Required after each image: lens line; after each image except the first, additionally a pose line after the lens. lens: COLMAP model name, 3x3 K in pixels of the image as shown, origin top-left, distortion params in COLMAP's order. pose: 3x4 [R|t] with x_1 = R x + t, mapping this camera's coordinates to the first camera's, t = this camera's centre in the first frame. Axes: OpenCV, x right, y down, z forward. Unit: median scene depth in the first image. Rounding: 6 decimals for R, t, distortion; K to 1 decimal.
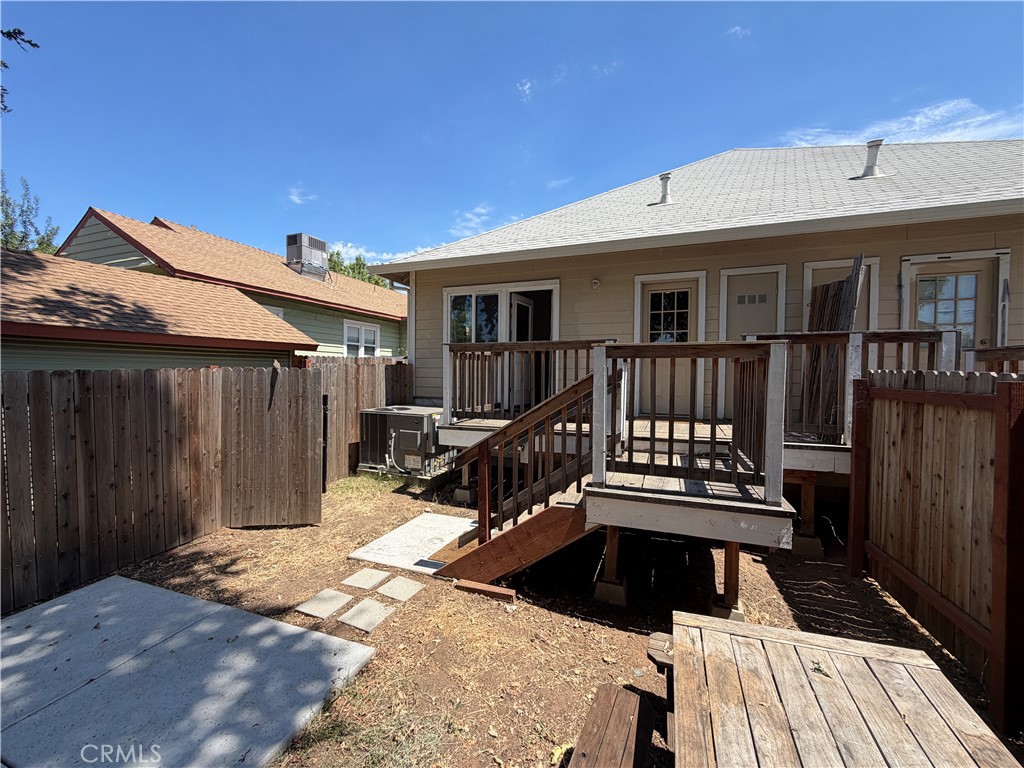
lens RADIAL K [[406.8, 0, 517.2], [0, 406.8, 381.0], [0, 0, 1]] dist [-0.000303, -0.001325]
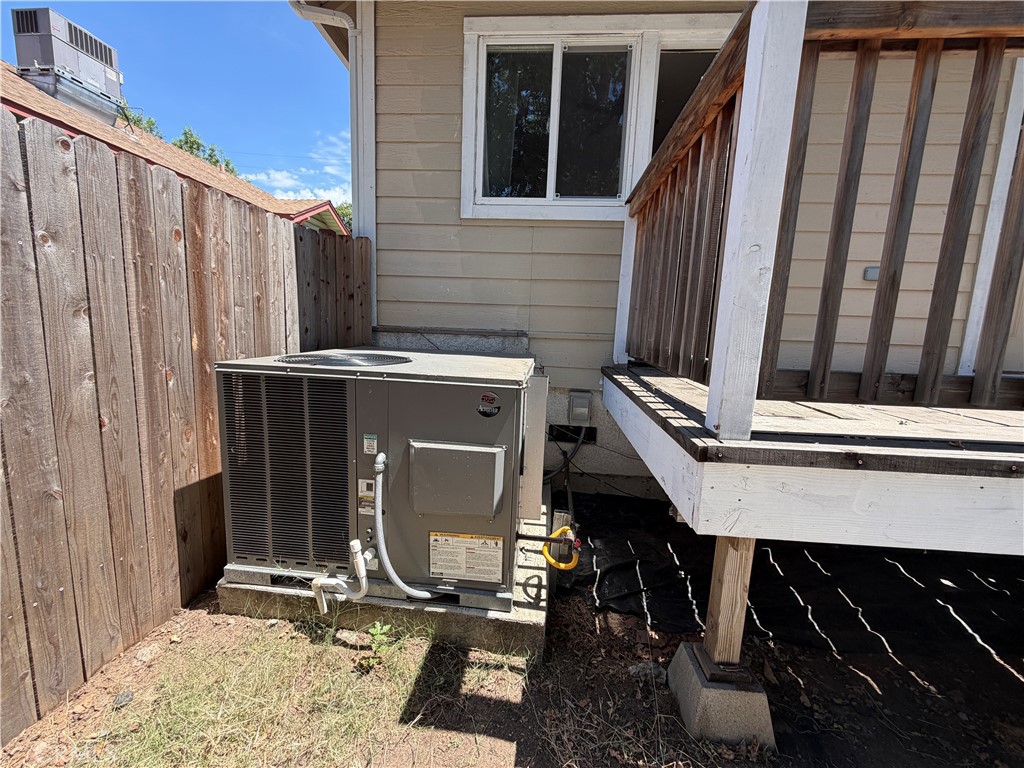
lens RADIAL K [[406.8, 0, 512.4], [0, 406.8, 379.3], [0, 0, 1]] dist [-0.000303, -0.001325]
pose [[0.959698, -0.009398, 0.280877, -0.270933], [-0.022829, 0.993531, 0.111244, 0.047894], [-0.280106, -0.113173, 0.953275, 0.678966]]
